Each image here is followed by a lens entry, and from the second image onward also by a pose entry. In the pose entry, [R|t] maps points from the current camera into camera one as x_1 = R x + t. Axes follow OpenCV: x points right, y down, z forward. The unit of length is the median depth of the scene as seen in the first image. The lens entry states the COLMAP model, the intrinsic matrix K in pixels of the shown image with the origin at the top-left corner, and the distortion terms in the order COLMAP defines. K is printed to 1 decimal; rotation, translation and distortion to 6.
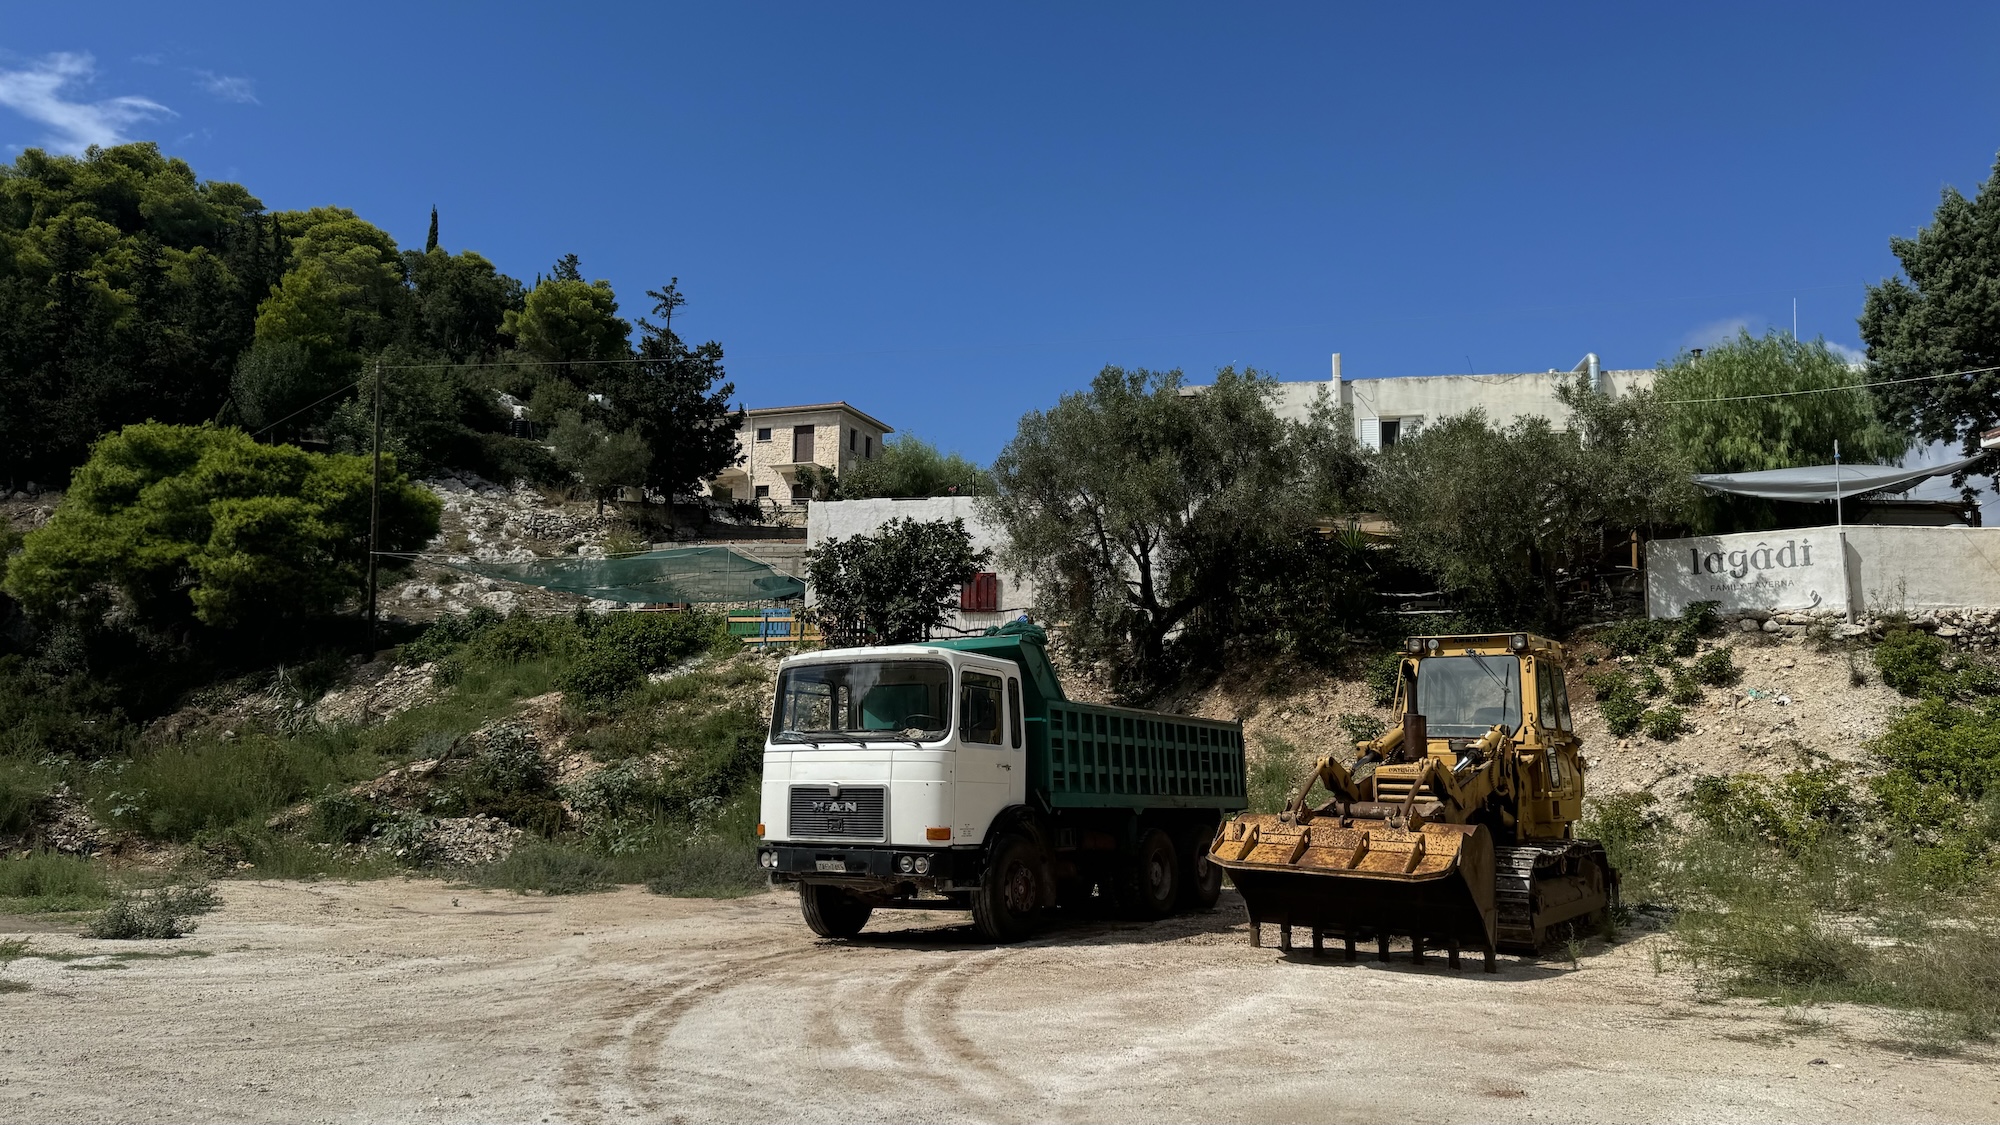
lens RADIAL K [[1438.6, 0, 1000.0], [0, 1438.6, 562.5], [0, 0, 1]] dist [0.028938, -0.003667]
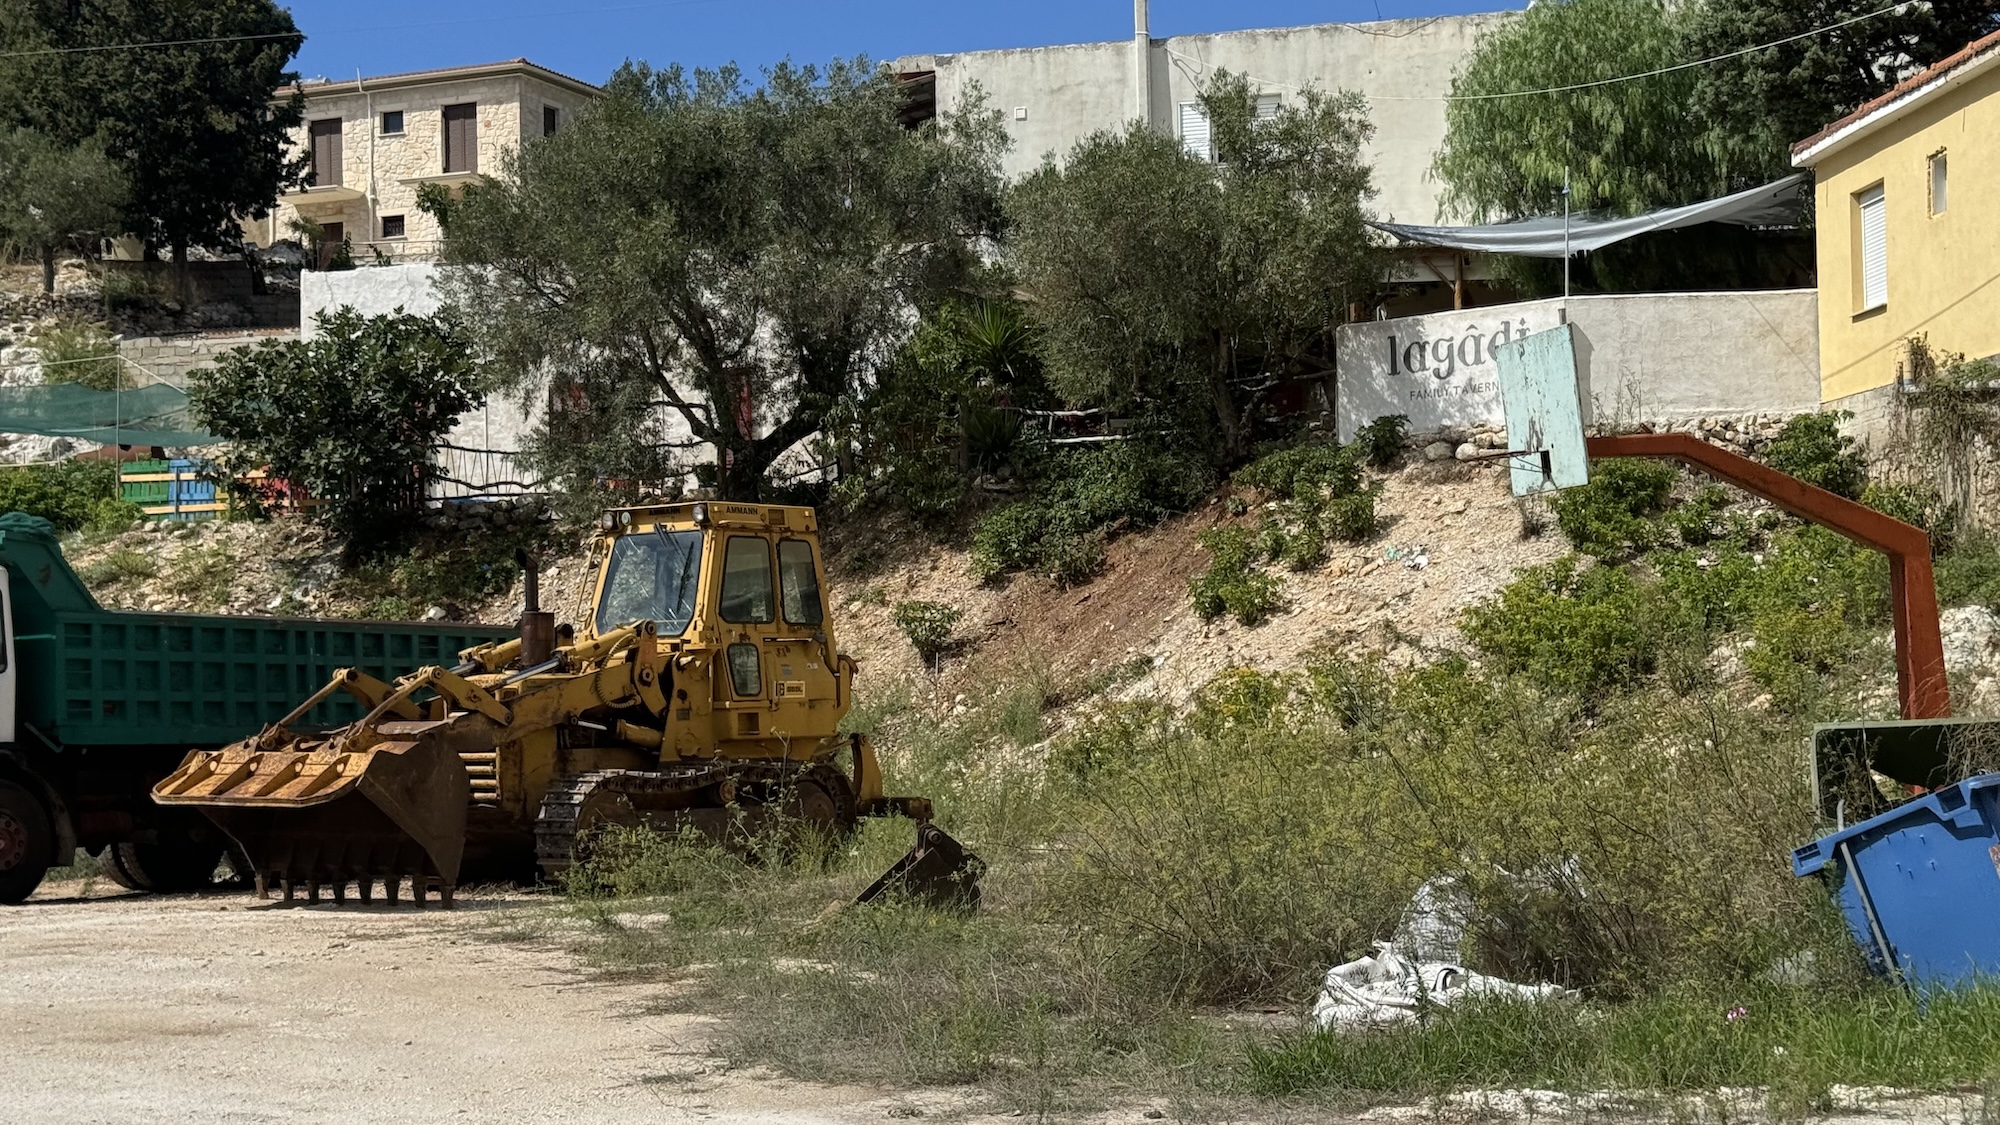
lens RADIAL K [[2799.2, 0, 1000.0], [0, 2799.2, 562.5], [0, 0, 1]] dist [0.184391, -0.949863]
pose [[0.998682, -0.034092, -0.038370, 0.341398], [0.037420, 0.995269, 0.089663, -0.028081], [0.035132, -0.090981, 0.995233, -0.292749]]
